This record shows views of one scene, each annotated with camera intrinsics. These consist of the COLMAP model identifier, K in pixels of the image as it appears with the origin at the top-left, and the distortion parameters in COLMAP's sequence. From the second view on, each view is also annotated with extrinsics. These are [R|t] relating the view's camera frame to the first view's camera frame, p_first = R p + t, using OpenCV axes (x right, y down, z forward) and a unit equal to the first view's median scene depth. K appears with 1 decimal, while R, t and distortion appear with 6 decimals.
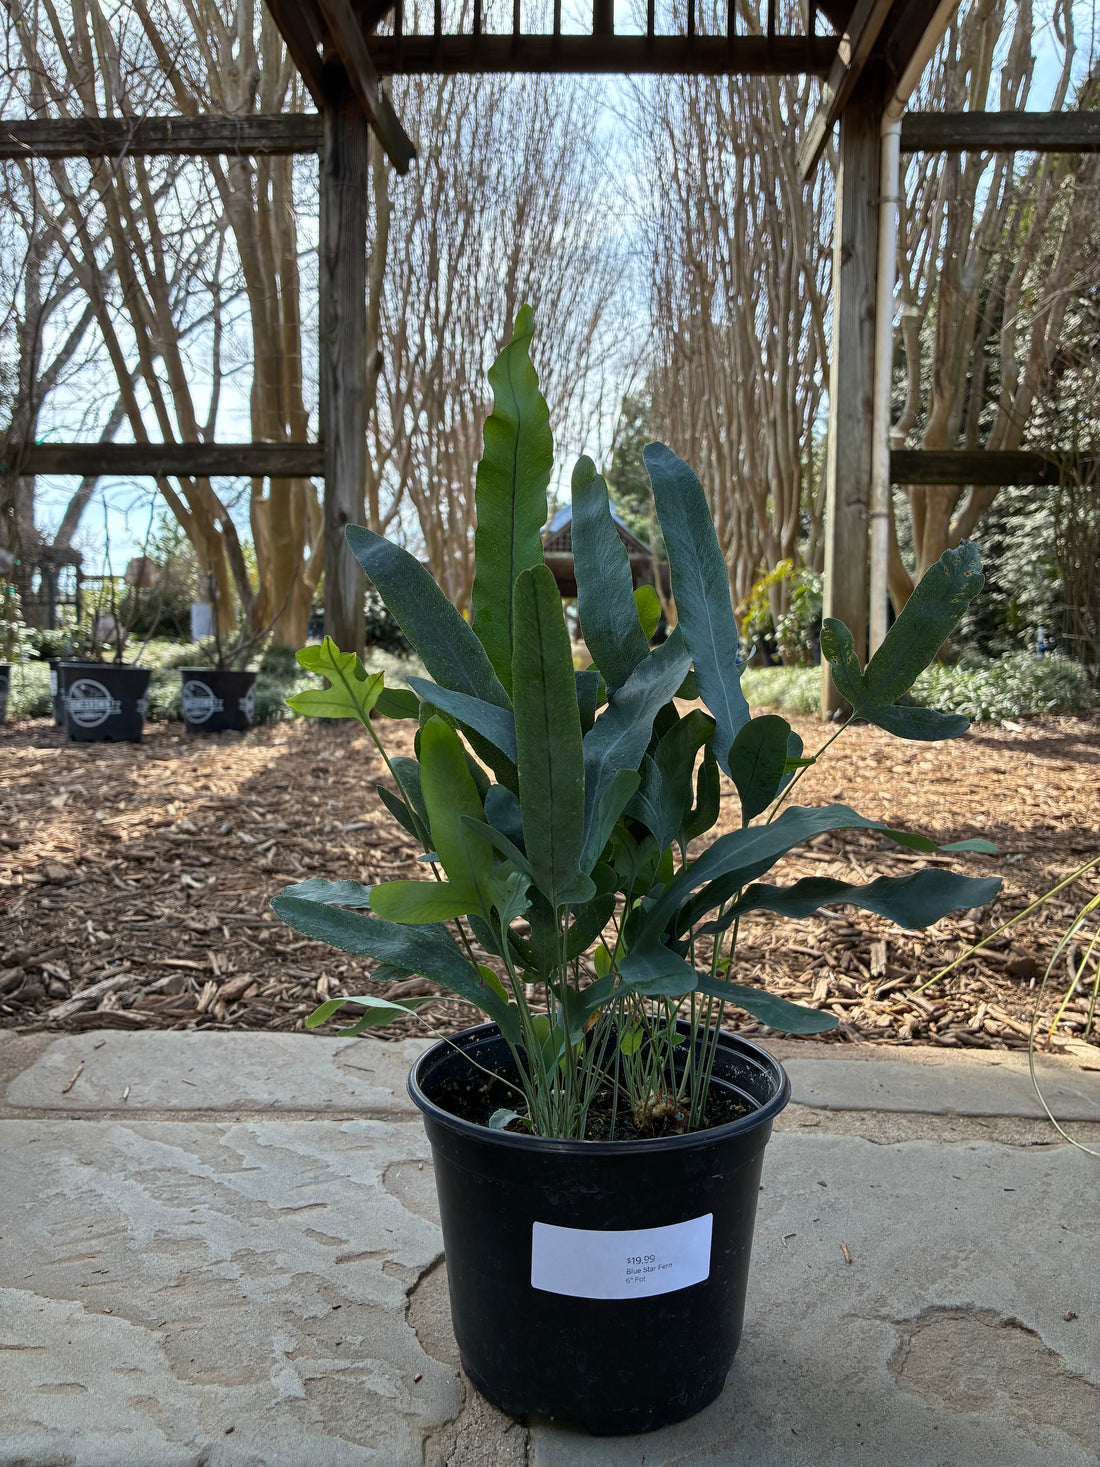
lens RADIAL K [[1107.4, 0, 550.0], [0, 1107.4, 733.5], [0, 0, 1]] dist [0.003881, -0.005964]
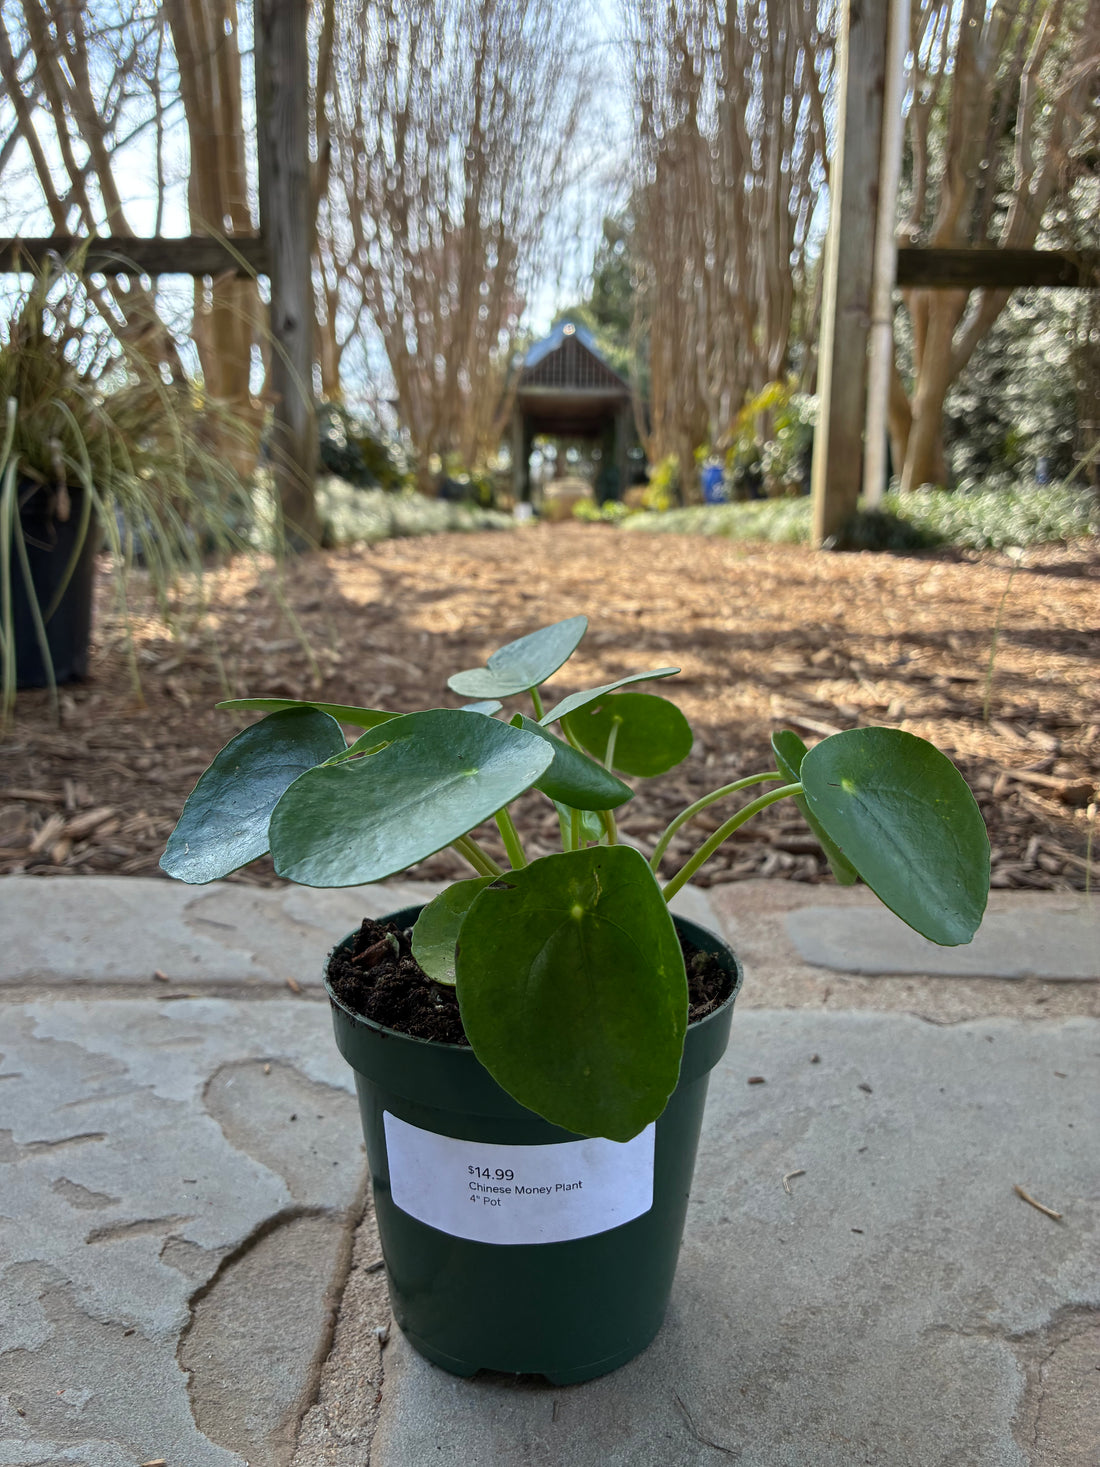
lens RADIAL K [[1111.4, 0, 550.0], [0, 1111.4, 733.5], [0, 0, 1]] dist [0.032379, -0.062669]
pose [[0.999804, -0.005594, 0.018990, 0.022045], [0.003023, 0.991137, 0.132806, 0.052865], [-0.019565, -0.132723, 0.990960, 0.185960]]
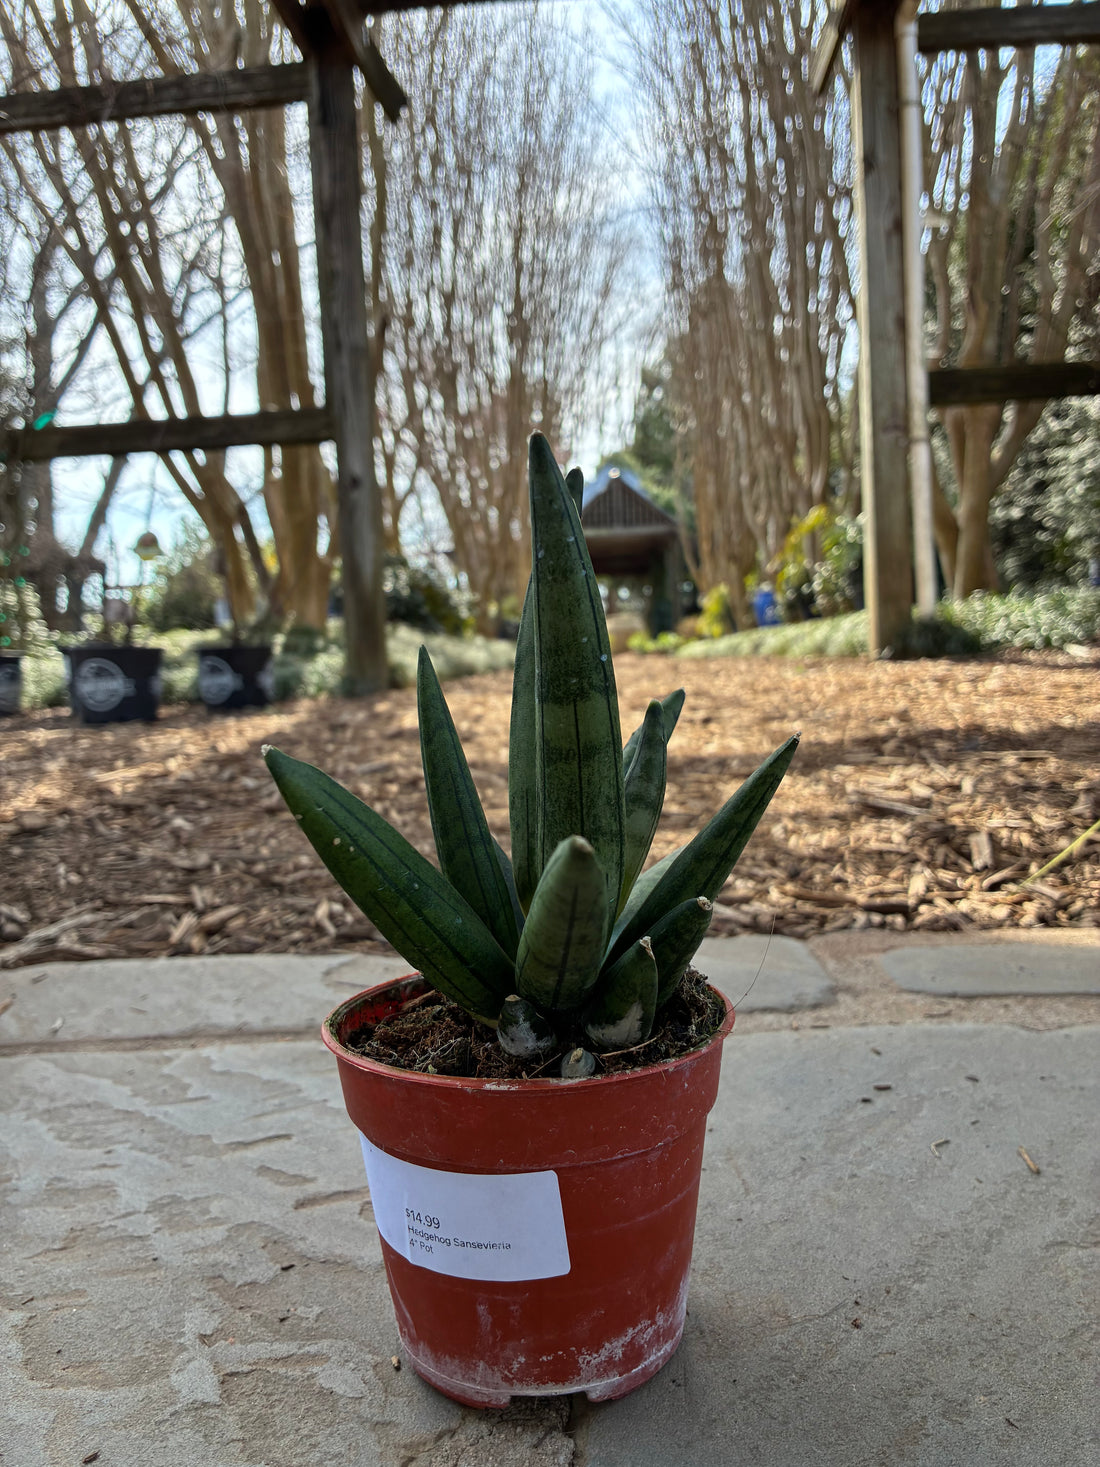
lens RADIAL K [[1111.4, 0, 550.0], [0, 1111.4, 733.5], [0, 0, 1]] dist [0.032379, -0.062669]
pose [[0.997508, -0.061803, -0.034038, 0.004236], [0.062175, 0.998016, 0.009963, 0.079782], [0.033355, -0.012055, 0.999371, 0.134126]]
